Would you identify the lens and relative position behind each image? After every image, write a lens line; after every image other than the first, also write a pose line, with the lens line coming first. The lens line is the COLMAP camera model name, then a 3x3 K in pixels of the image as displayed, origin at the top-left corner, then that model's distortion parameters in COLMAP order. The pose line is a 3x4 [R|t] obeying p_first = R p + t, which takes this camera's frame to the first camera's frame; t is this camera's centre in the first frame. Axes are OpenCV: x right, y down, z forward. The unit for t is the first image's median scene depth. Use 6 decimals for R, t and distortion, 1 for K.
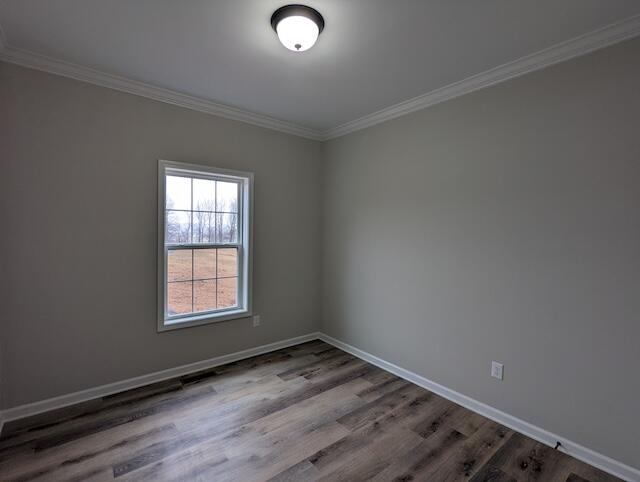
lens RADIAL K [[303.3, 0, 317.0], [0, 303.3, 243.2], [0, 0, 1]] dist [0.002299, -0.002167]
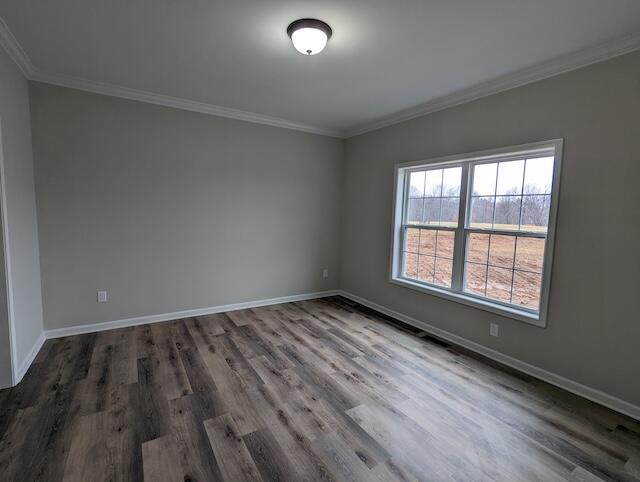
lens RADIAL K [[303.3, 0, 316.9], [0, 303.3, 238.5], [0, 0, 1]] dist [0.002299, -0.002167]
pose [[-0.106538, 0.083922, -0.990761, 0.649990], [-0.069426, 0.993372, 0.091608, -0.018116], [0.991882, 0.078545, -0.100005, 0.531194]]
